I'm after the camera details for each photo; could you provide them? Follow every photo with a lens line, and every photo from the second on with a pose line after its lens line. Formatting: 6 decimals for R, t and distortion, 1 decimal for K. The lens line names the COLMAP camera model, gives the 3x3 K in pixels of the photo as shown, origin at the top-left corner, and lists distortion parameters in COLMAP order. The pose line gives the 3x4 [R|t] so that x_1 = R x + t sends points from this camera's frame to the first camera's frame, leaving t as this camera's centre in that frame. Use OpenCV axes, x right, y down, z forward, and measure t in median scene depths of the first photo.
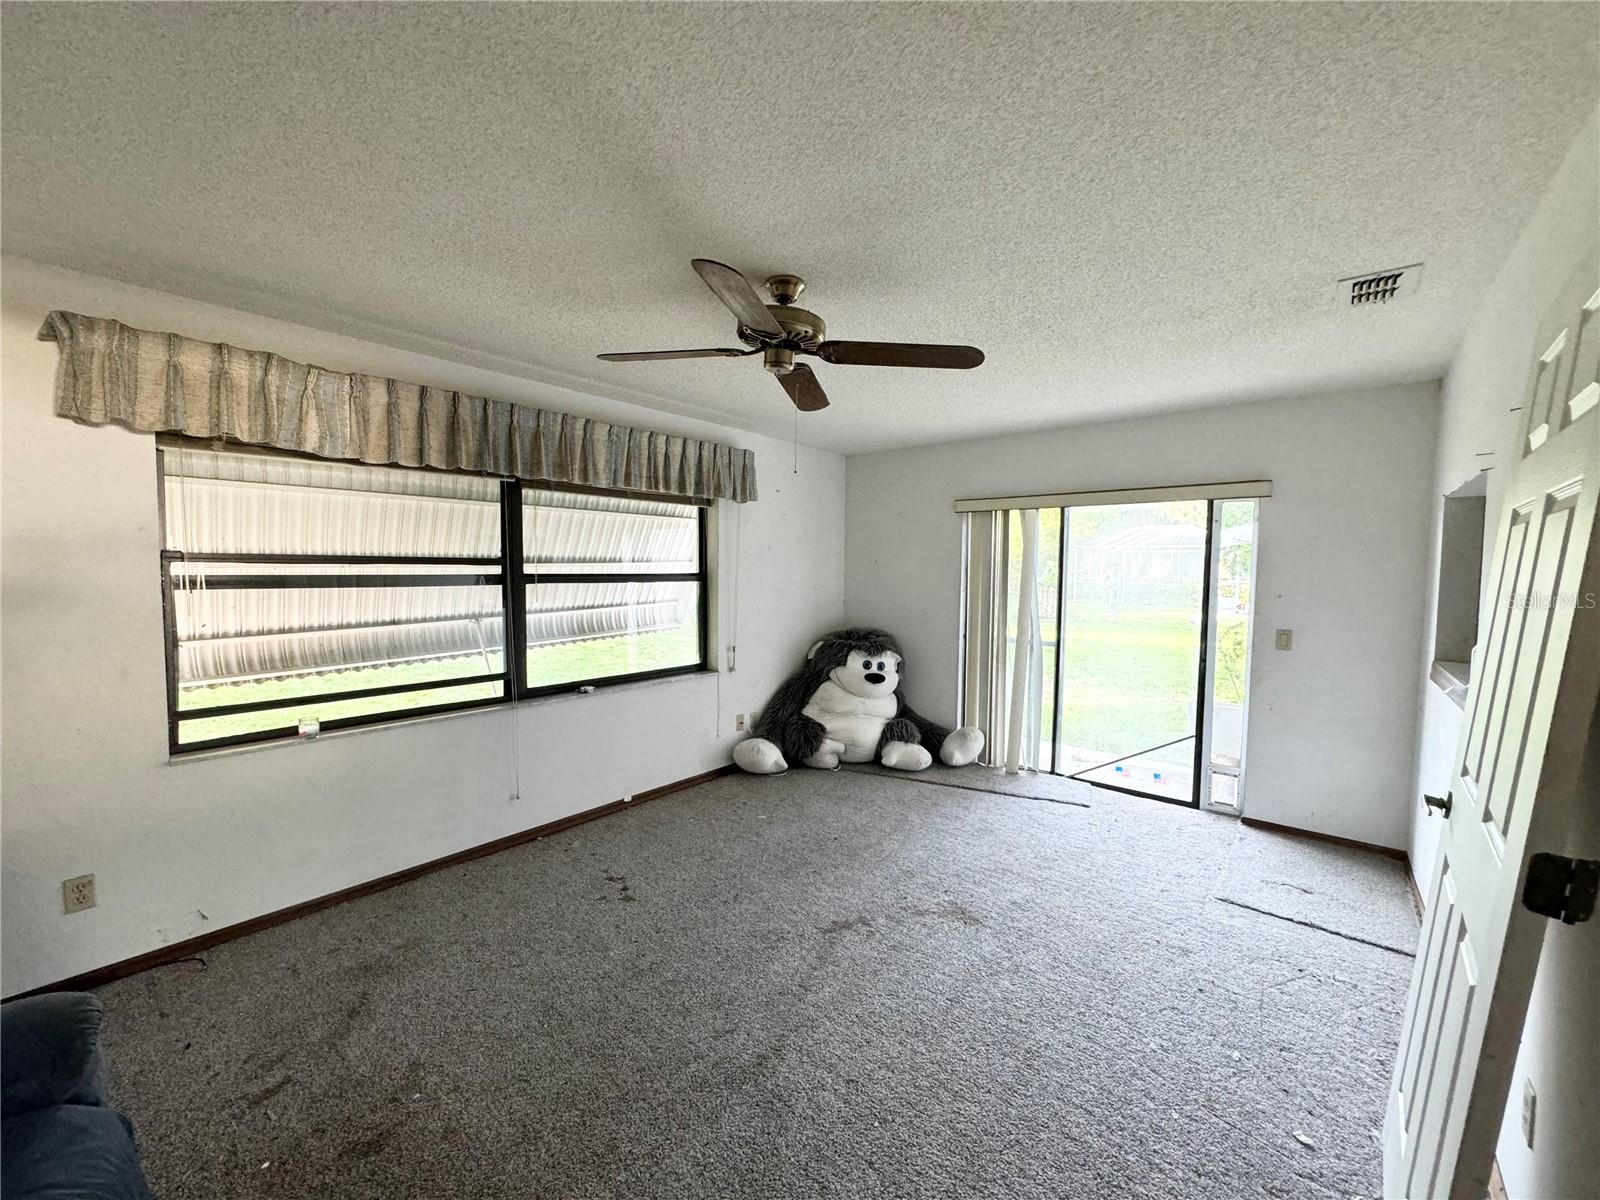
lens RADIAL K [[638.3, 0, 802.4], [0, 638.3, 593.6], [0, 0, 1]] dist [-0.004157, -0.000319]
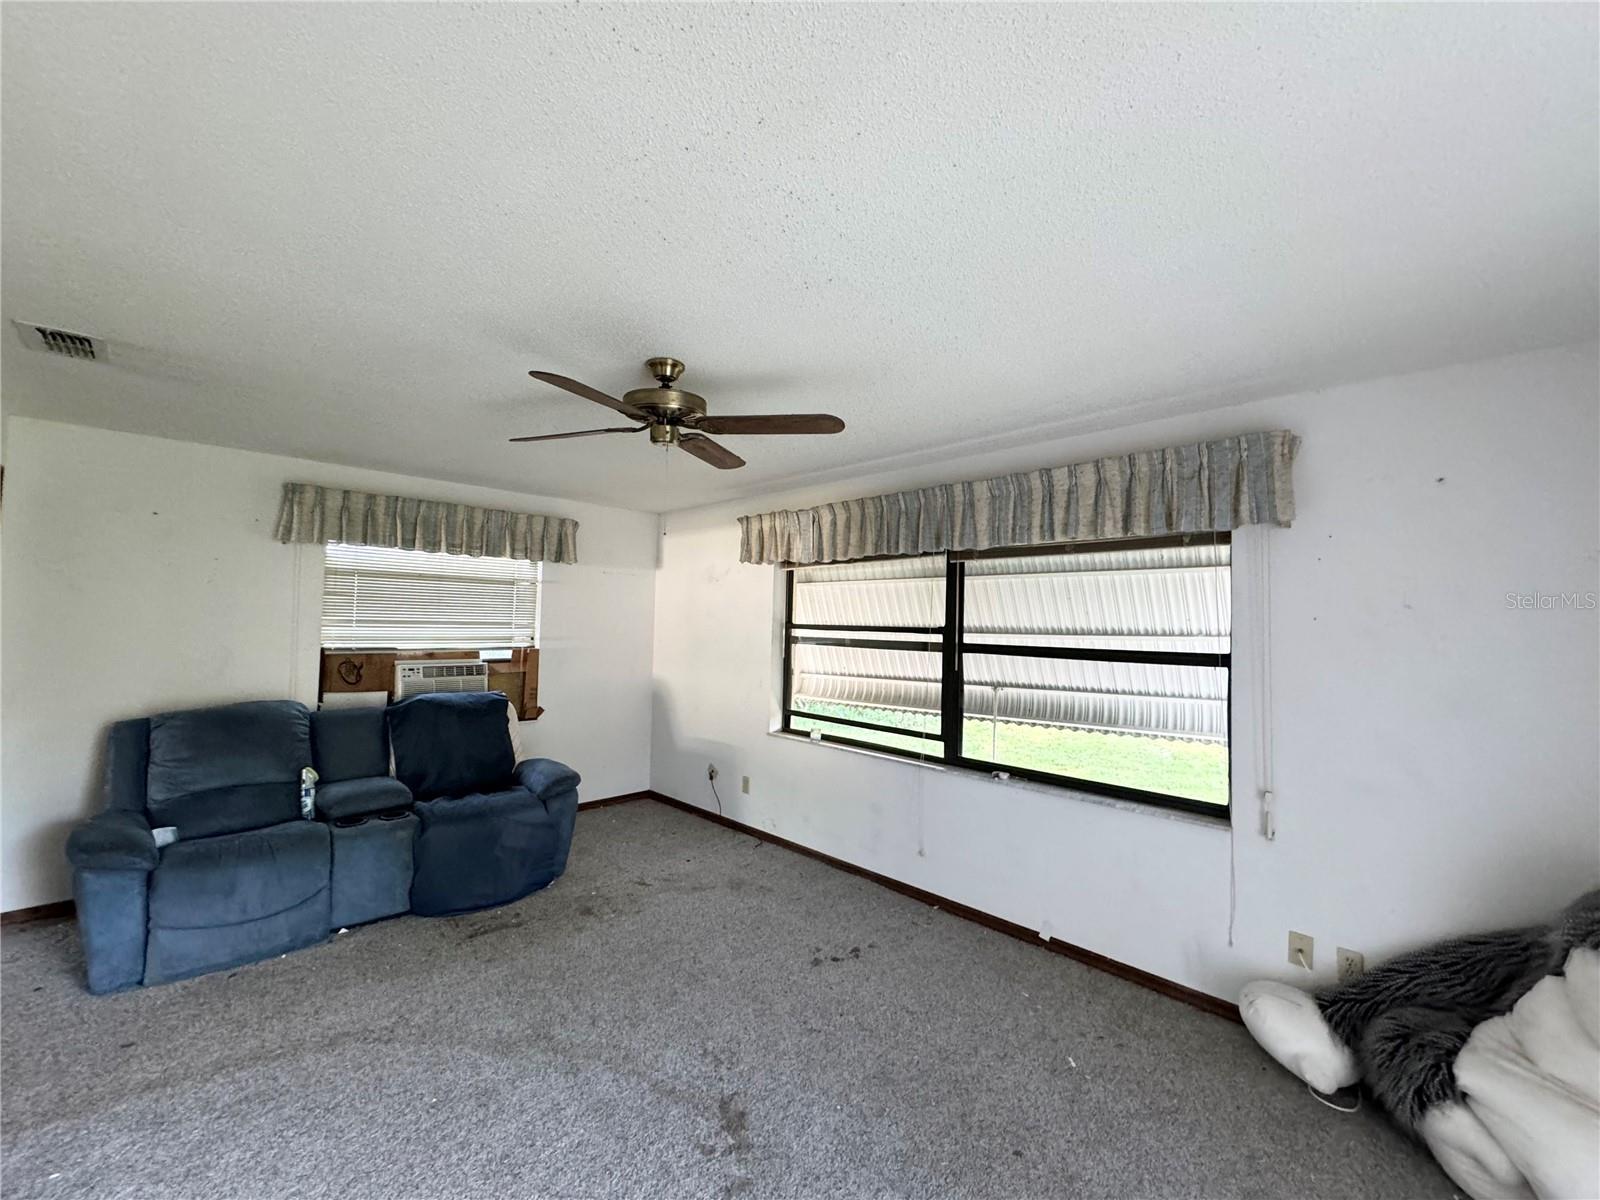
lens RADIAL K [[638.3, 0, 801.7], [0, 638.3, 605.0], [0, 0, 1]] dist [-0.004157, -0.000319]
pose [[-0.095864, -0.041435, -0.994532, 0.626843], [-0.067595, 0.997098, -0.035026, -0.040108], [0.993097, 0.063867, -0.098386, 0.862883]]
